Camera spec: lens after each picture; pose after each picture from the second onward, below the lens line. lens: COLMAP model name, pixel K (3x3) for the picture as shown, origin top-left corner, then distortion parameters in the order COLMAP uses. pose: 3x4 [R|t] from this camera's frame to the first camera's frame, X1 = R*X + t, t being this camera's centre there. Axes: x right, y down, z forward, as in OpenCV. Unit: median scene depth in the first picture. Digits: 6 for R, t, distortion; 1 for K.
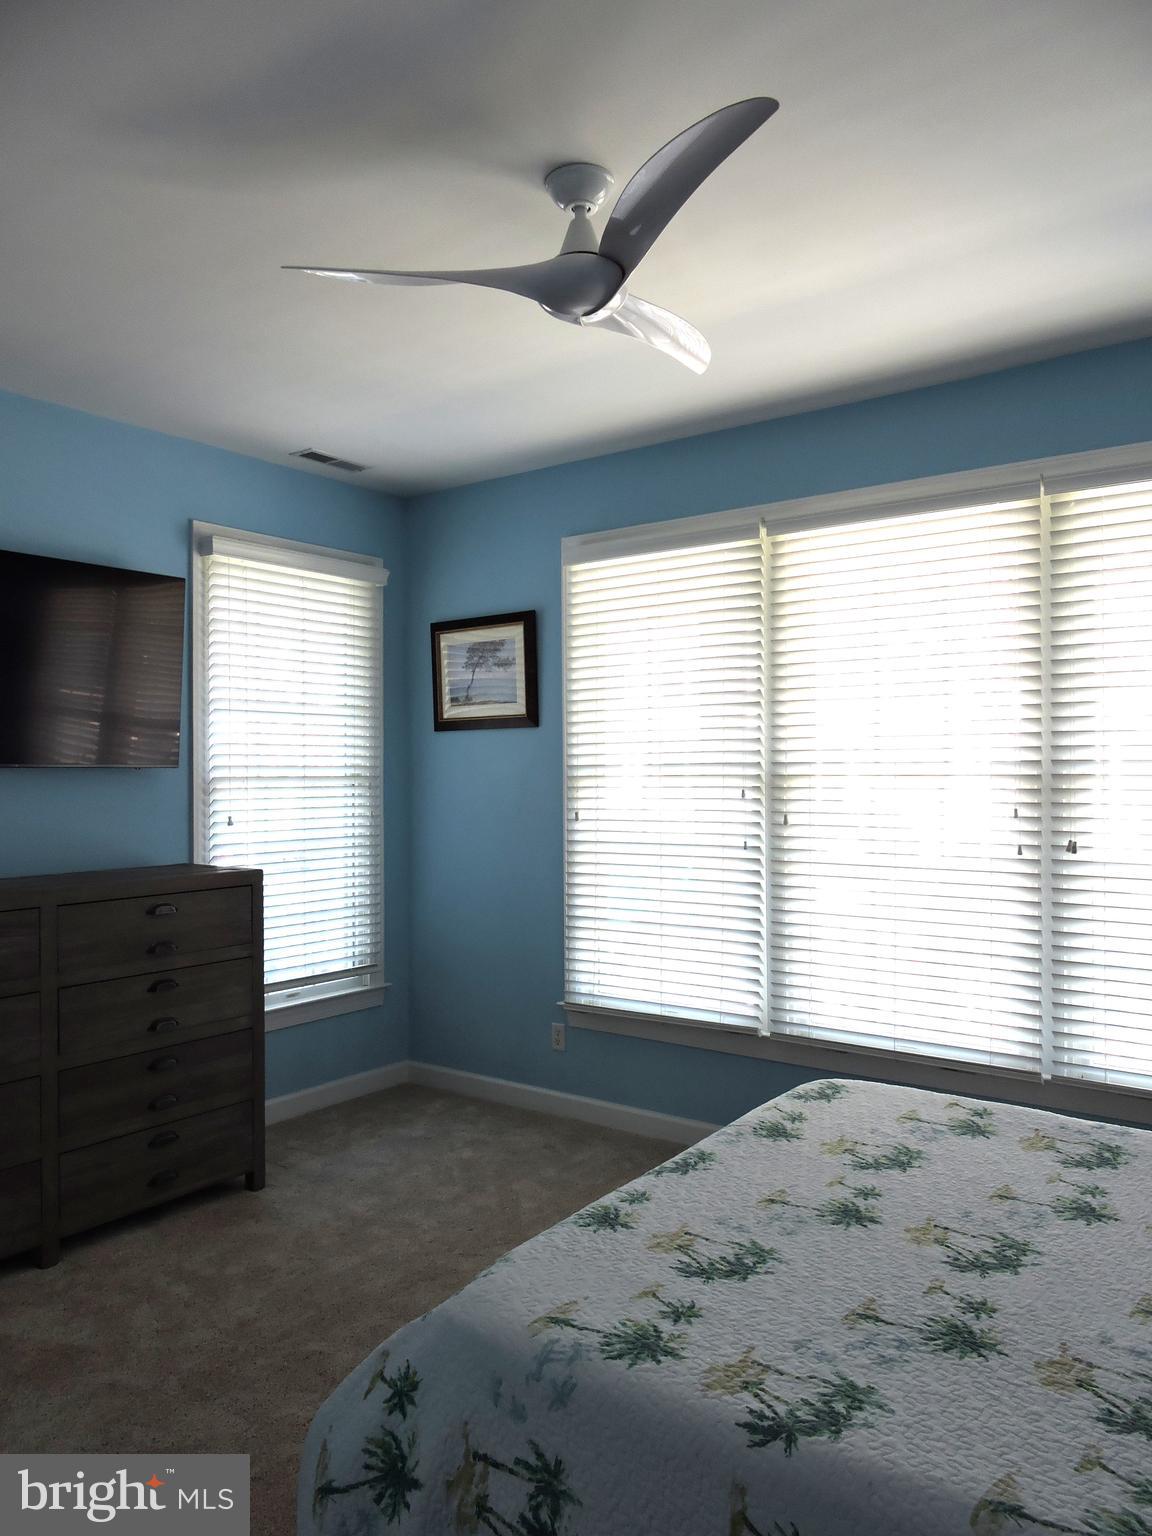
lens RADIAL K [[1100.4, 0, 576.0], [0, 1100.4, 768.0], [0, 0, 1]] dist [-0.001101, -0.001188]
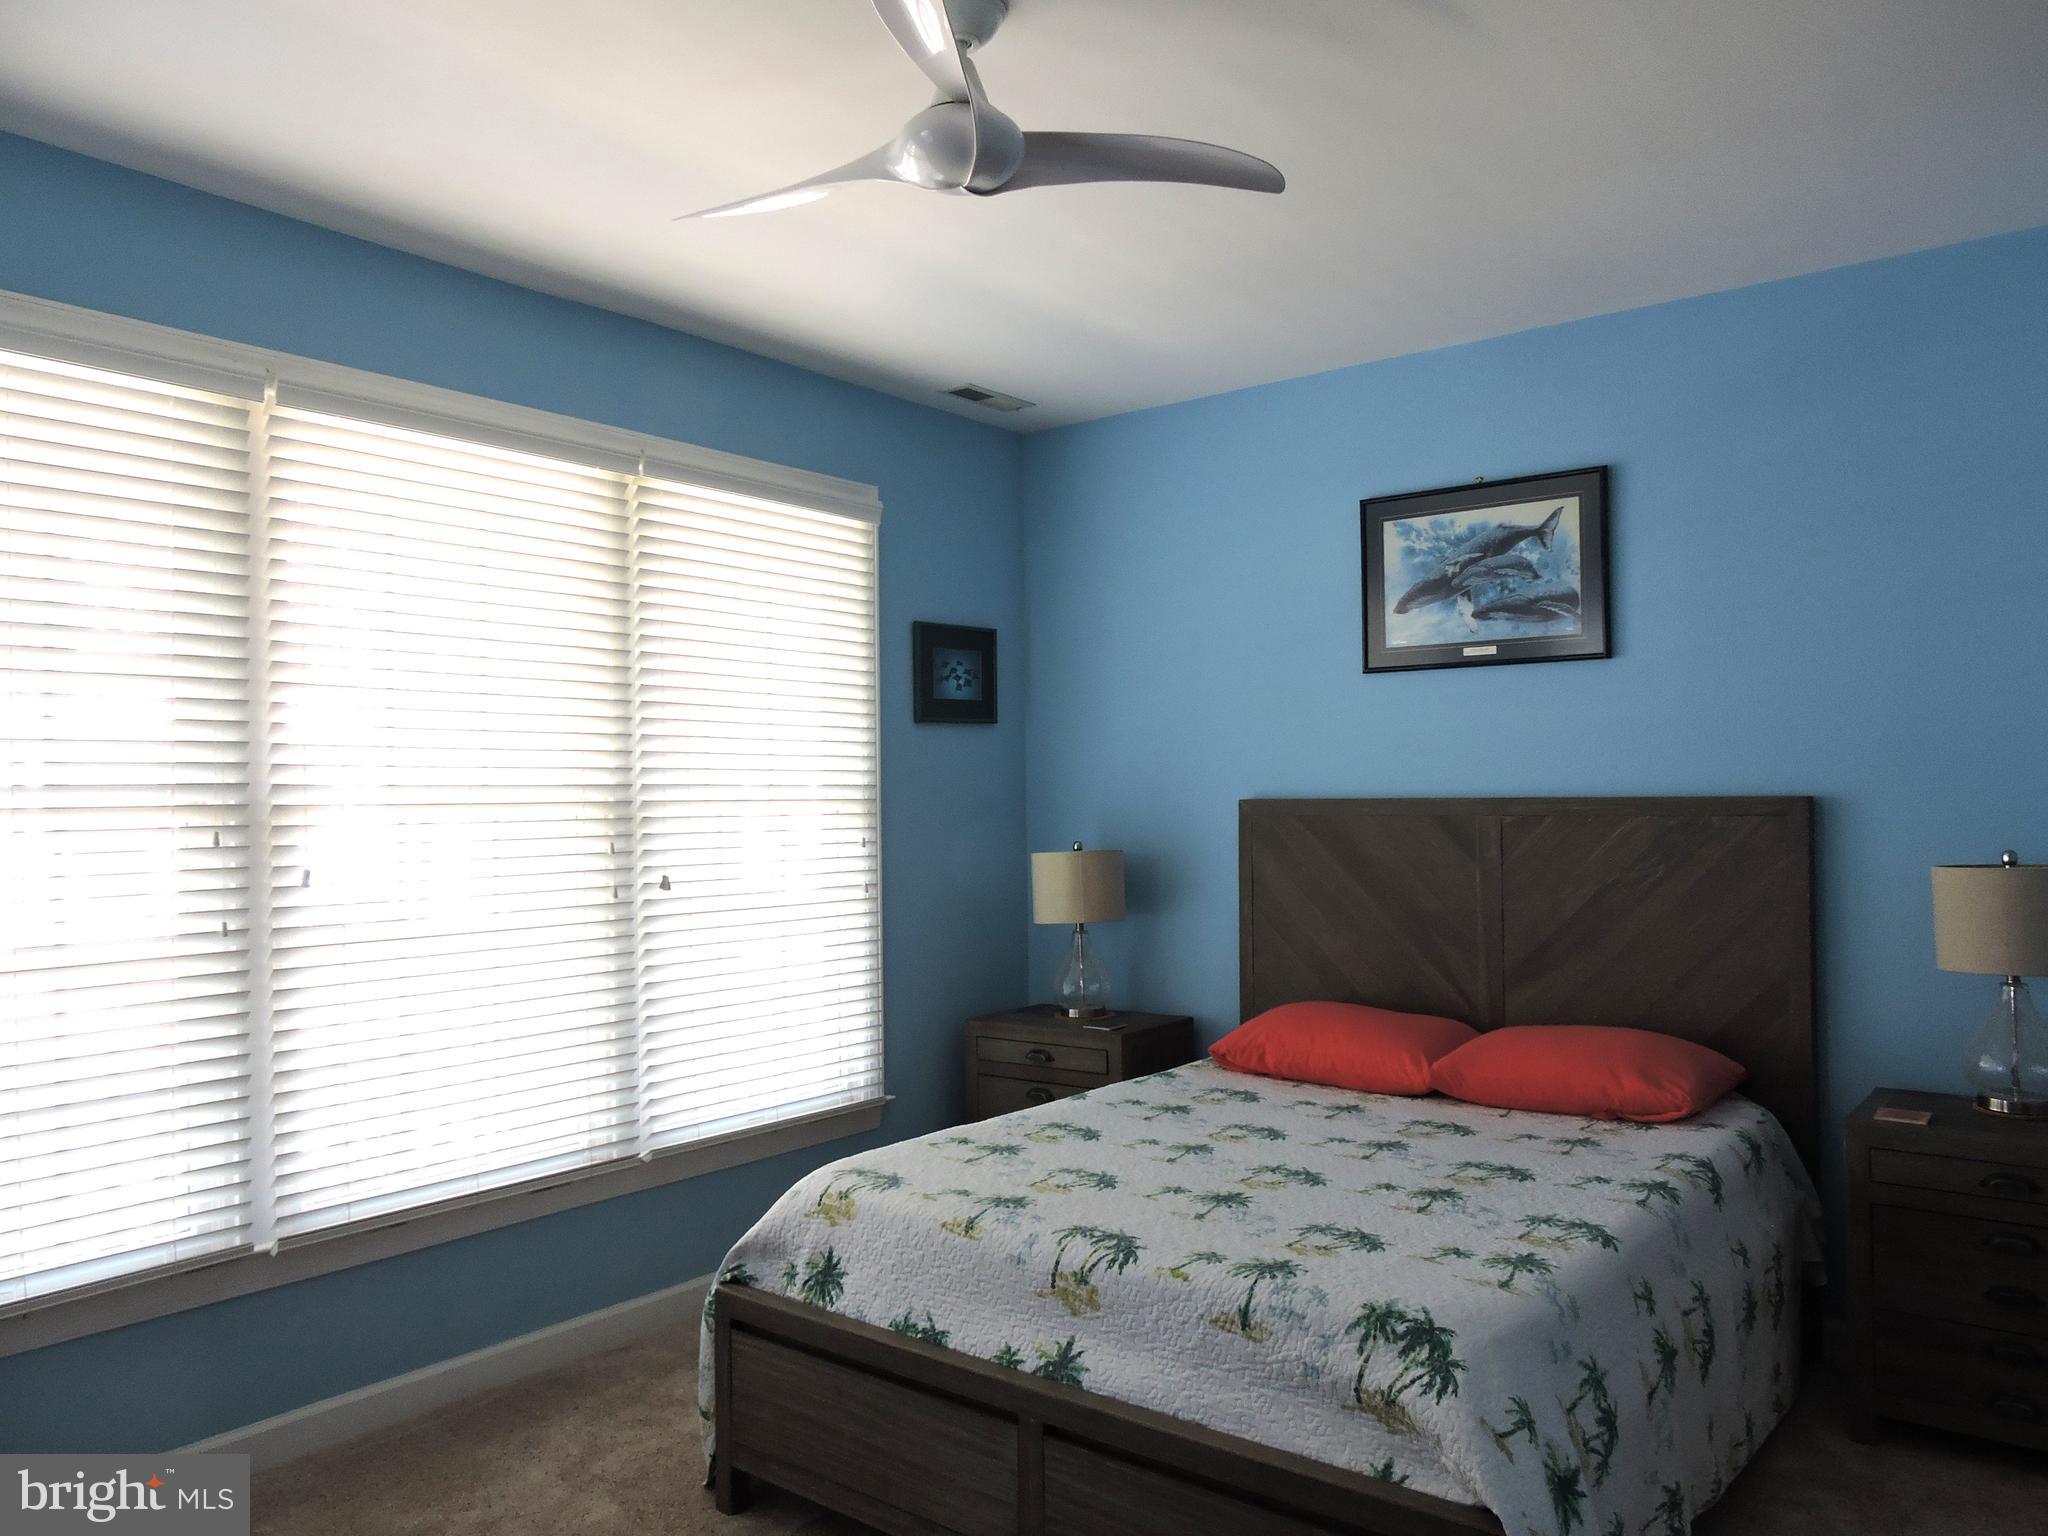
lens RADIAL K [[1481.8, 0, 1024.0], [0, 1481.8, 768.0], [0, 0, 1]] dist [0.005112, 0.001098]
pose [[0.032849, 0.018671, 0.999286, -1.323594], [0.004724, 0.999811, -0.018836, 0.006687], [-0.999449, 0.005340, 0.032755, 1.234040]]
